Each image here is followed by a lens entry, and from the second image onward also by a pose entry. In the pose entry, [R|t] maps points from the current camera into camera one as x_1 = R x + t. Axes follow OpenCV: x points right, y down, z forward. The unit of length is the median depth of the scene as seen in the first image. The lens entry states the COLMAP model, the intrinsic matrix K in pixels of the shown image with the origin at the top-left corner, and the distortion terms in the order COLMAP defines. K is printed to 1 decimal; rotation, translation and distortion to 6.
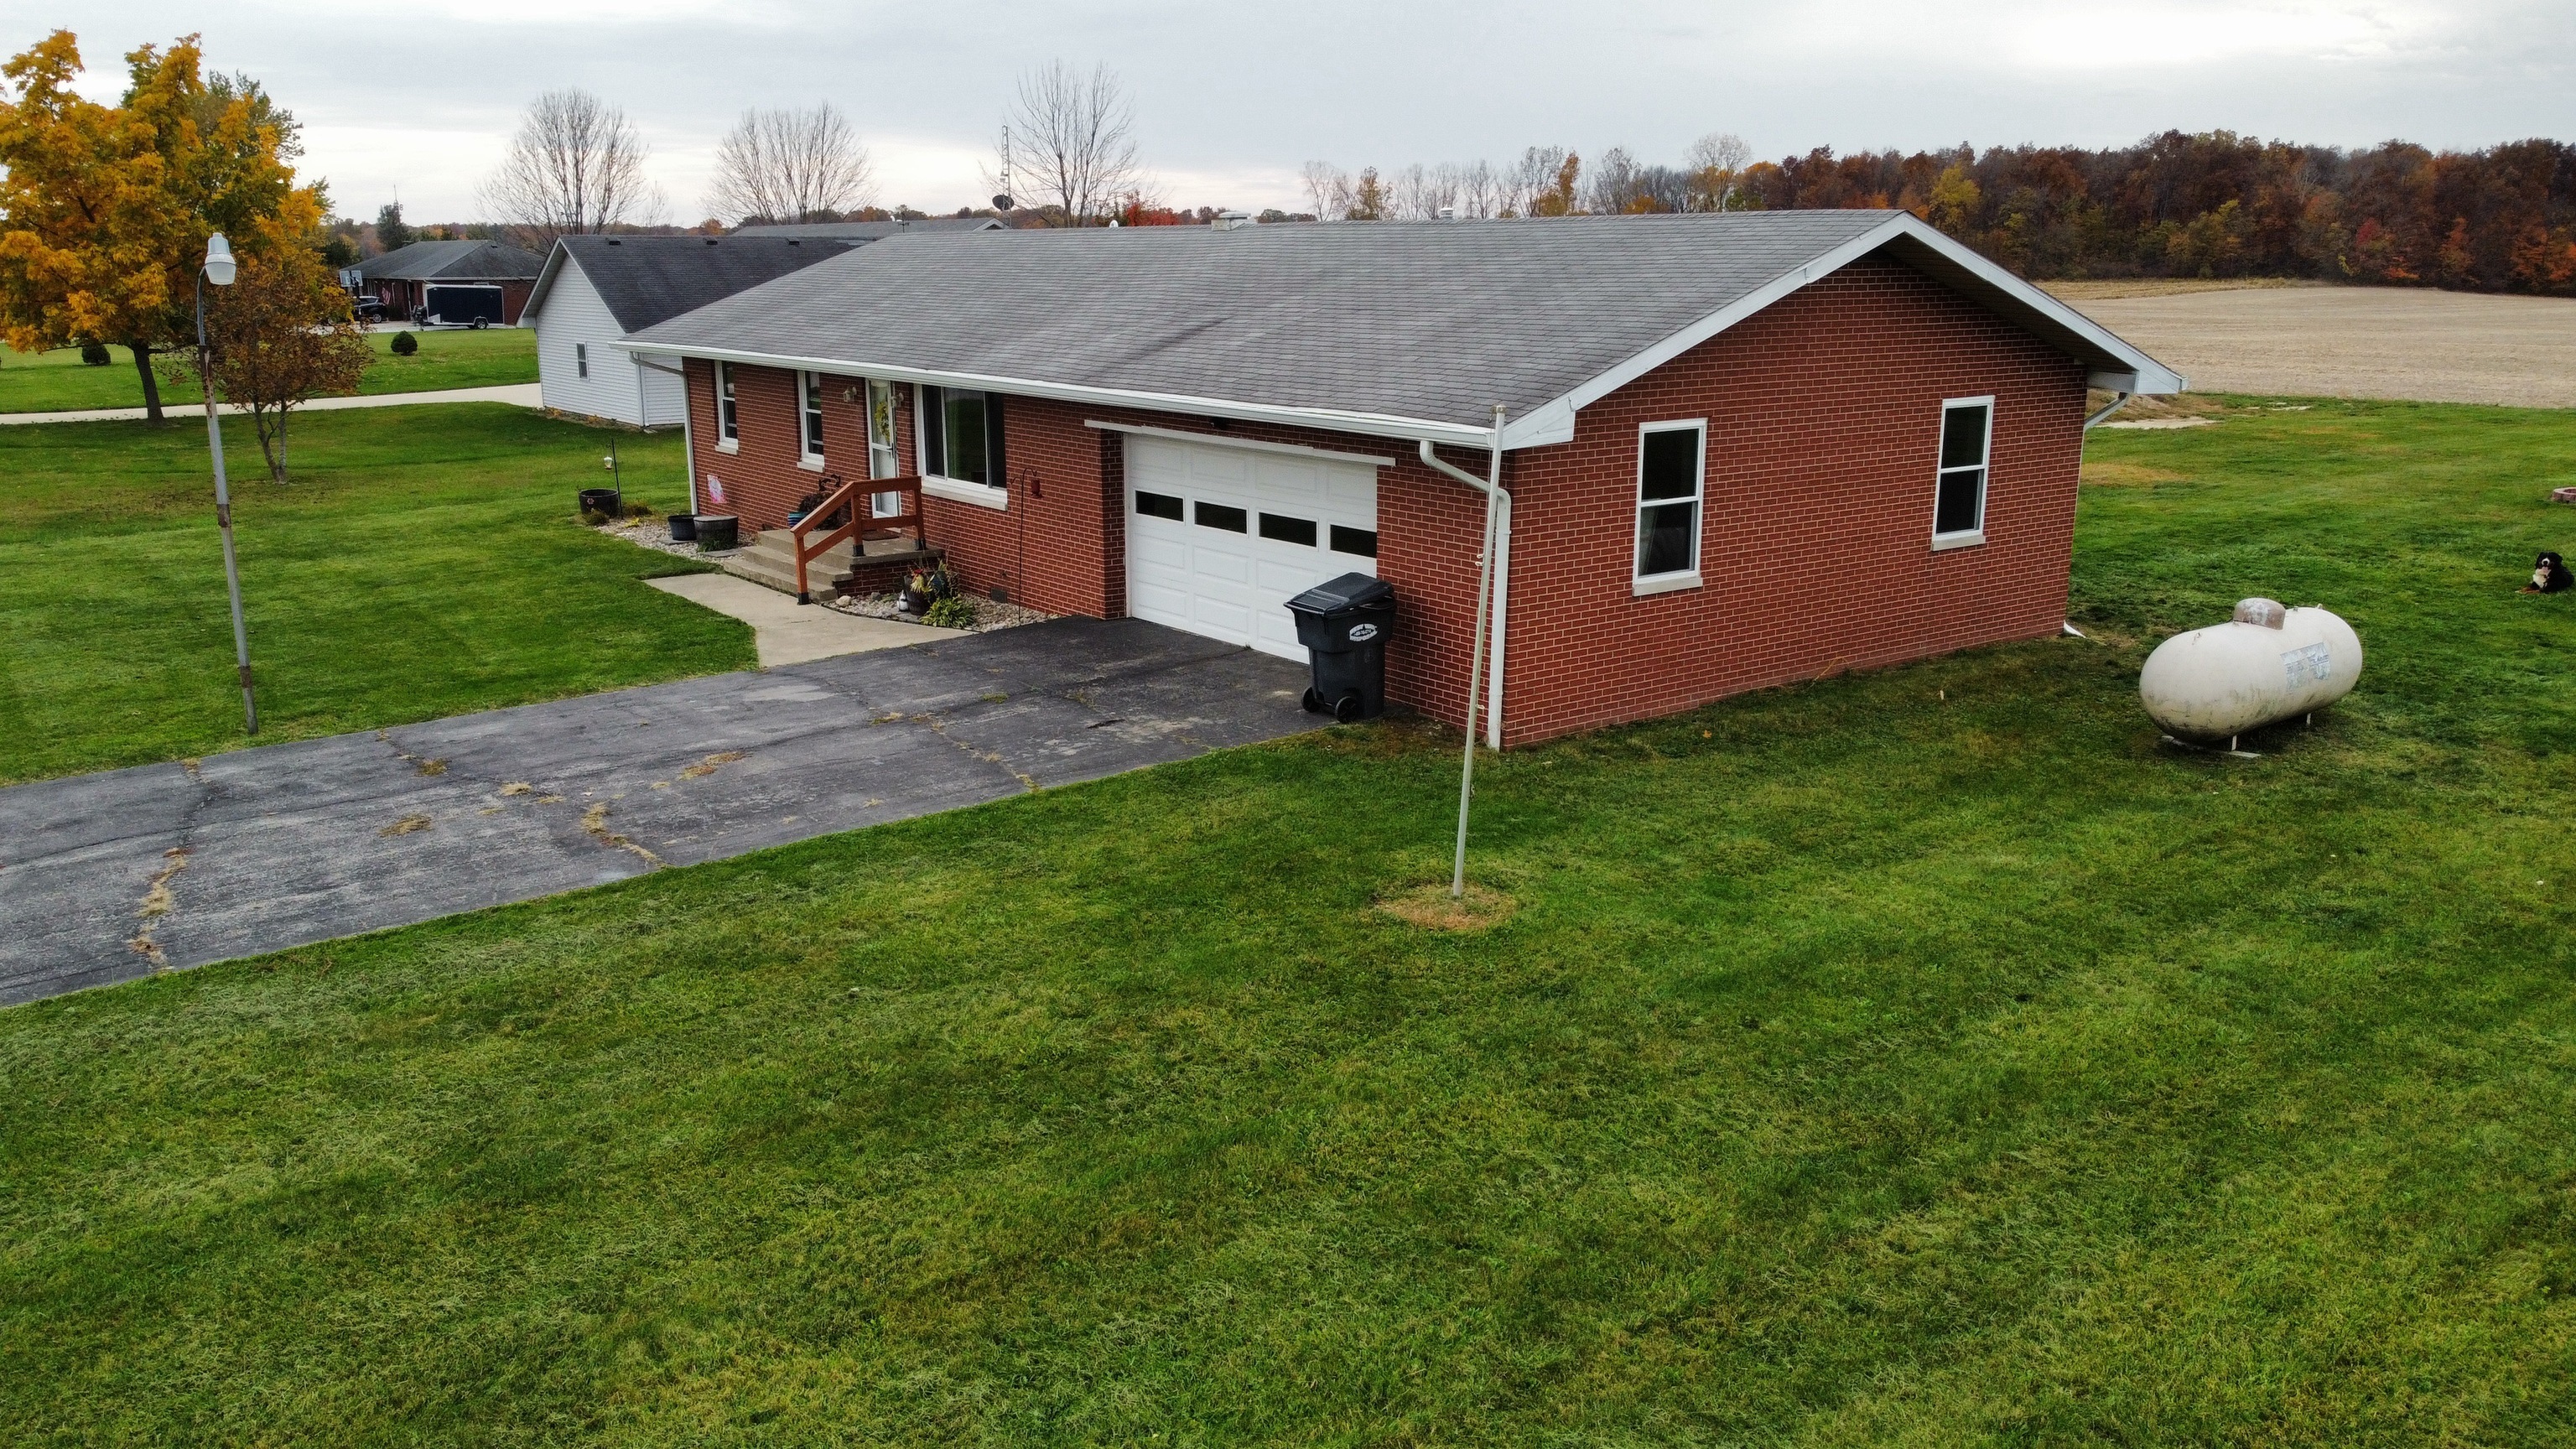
lens RADIAL K [[1952.3, 0, 1291.7], [0, 1952.3, 741.0], [0, 0, 1]] dist [0.000148, -0.015528]
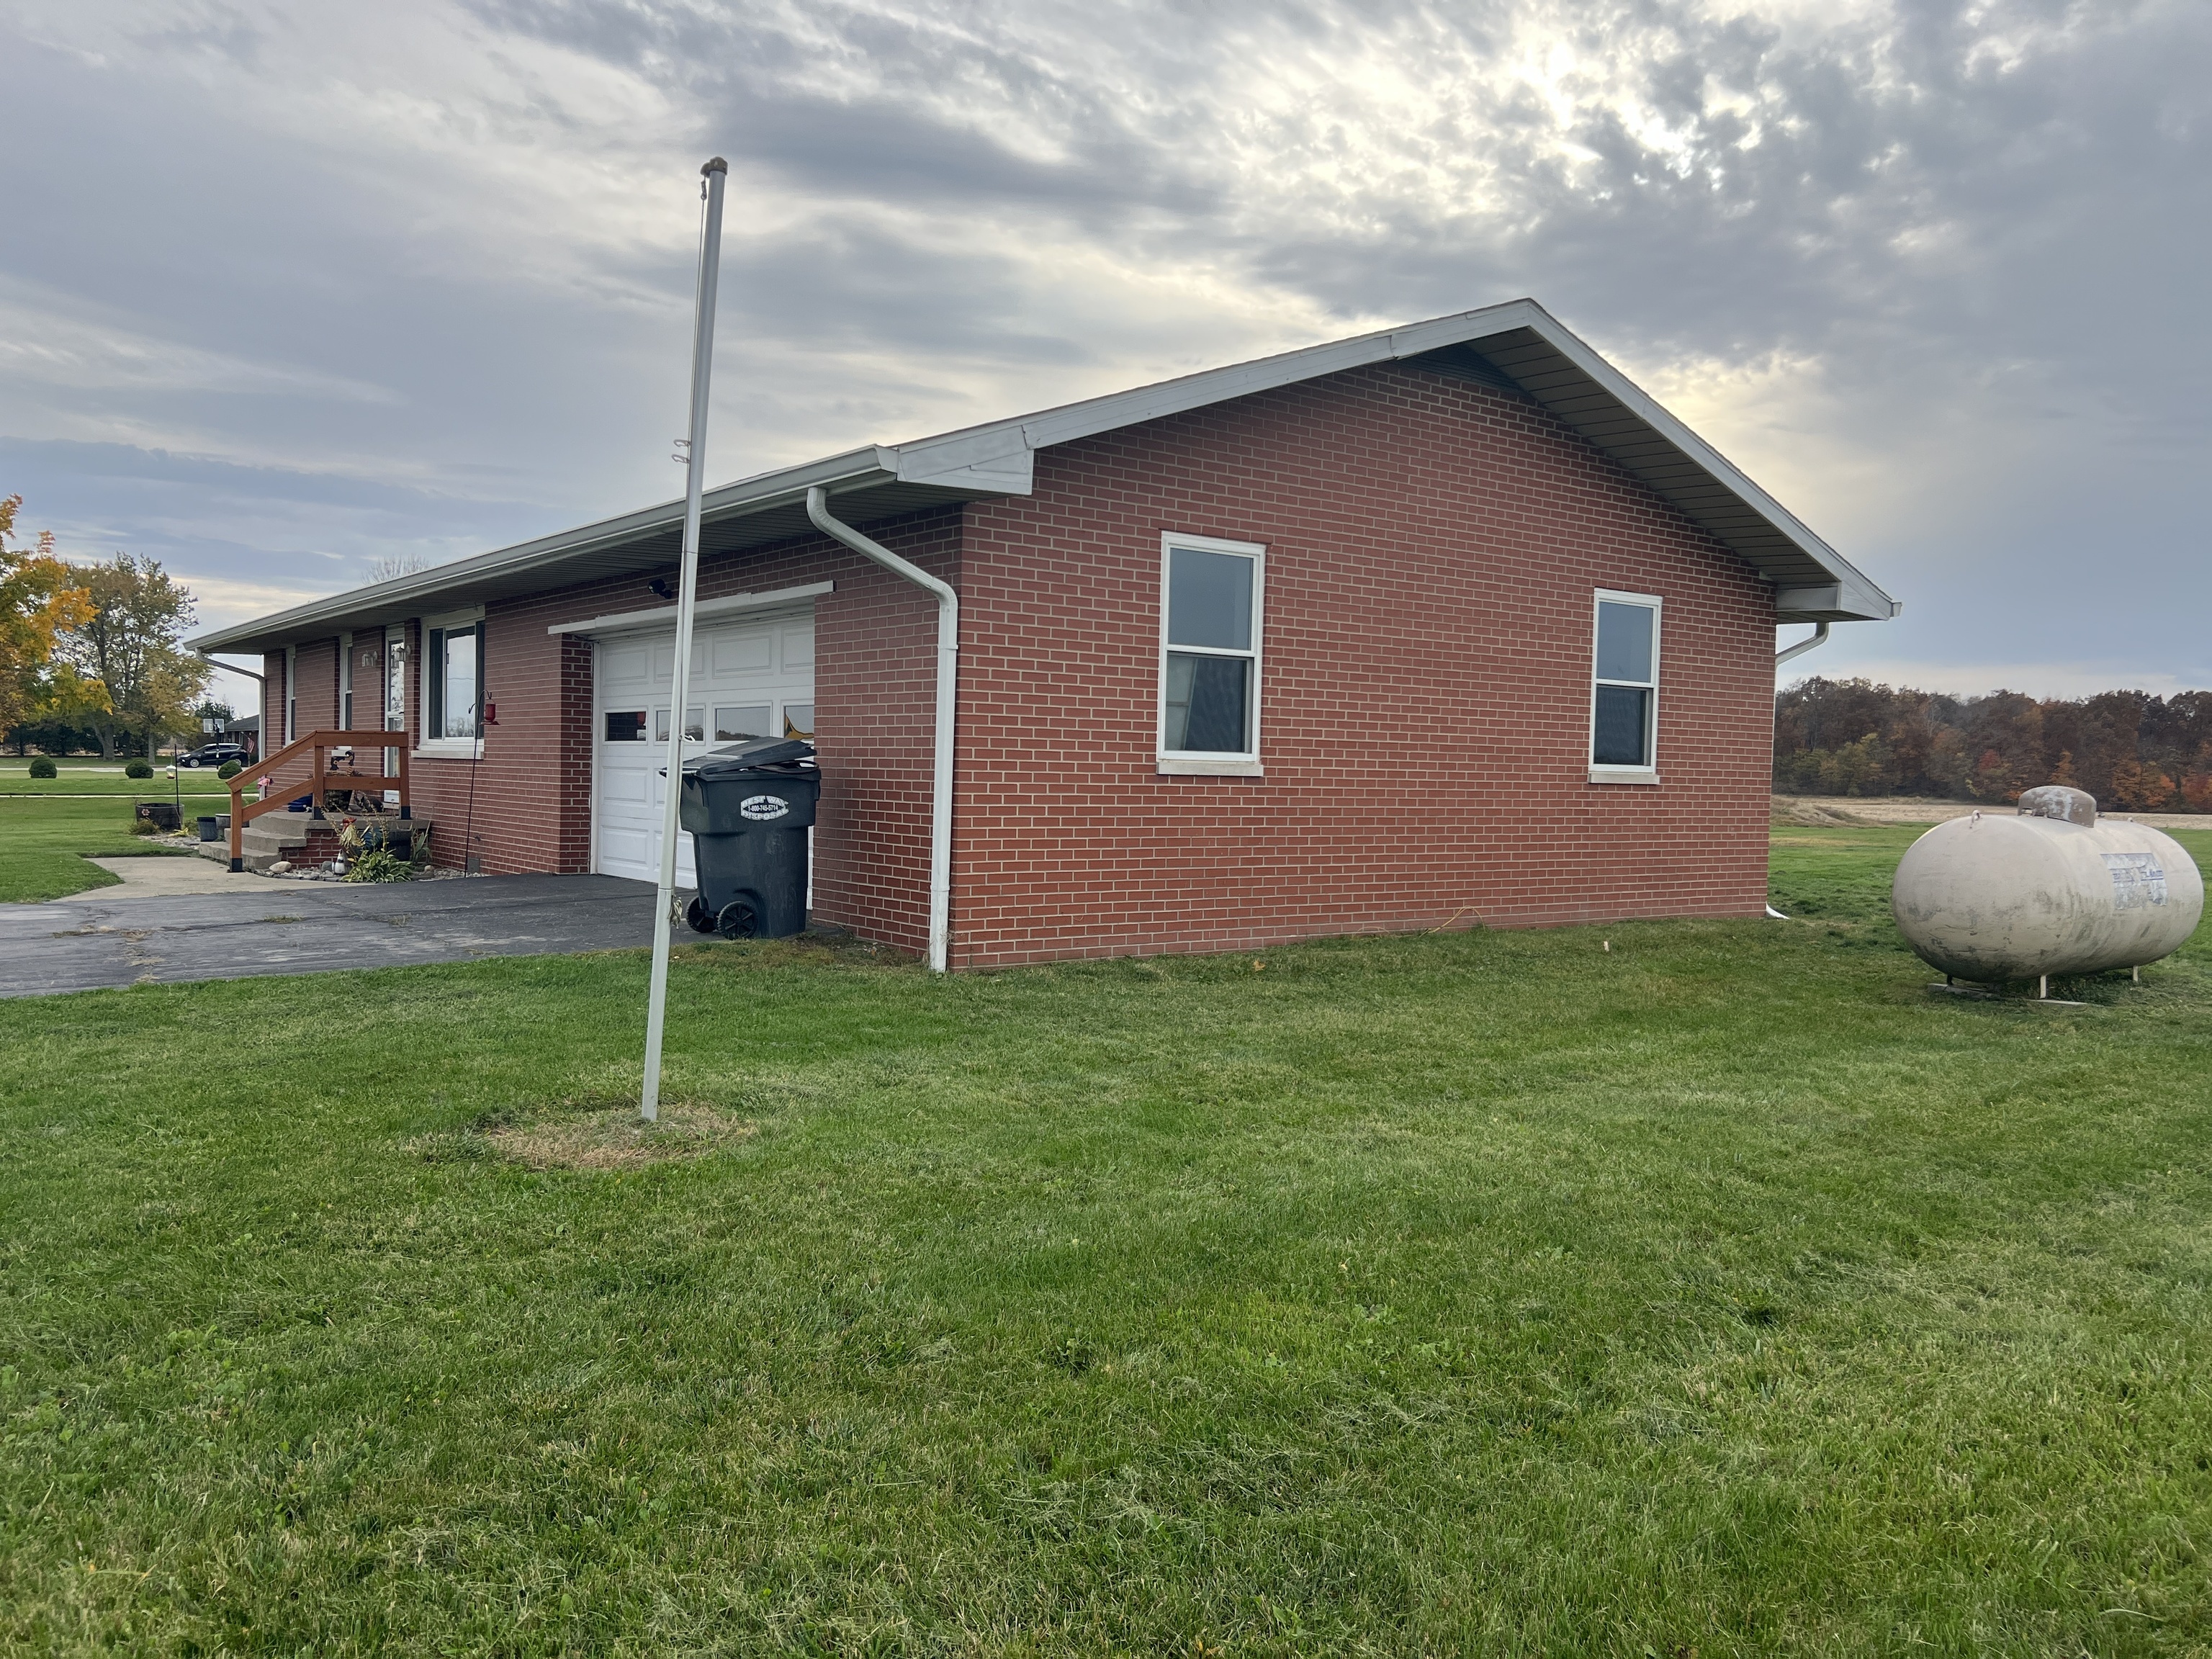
lens RADIAL K [[1674.4, 0, 1094.9], [0, 1674.4, 808.1], [0, 0, 1]] dist [0.048949, -0.049965]
pose [[0.999759, 0.021272, 0.005406, 0.182108], [-0.019609, 0.976351, -0.215302, 0.084751], [-0.009858, 0.215144, 0.976533, 0.499988]]
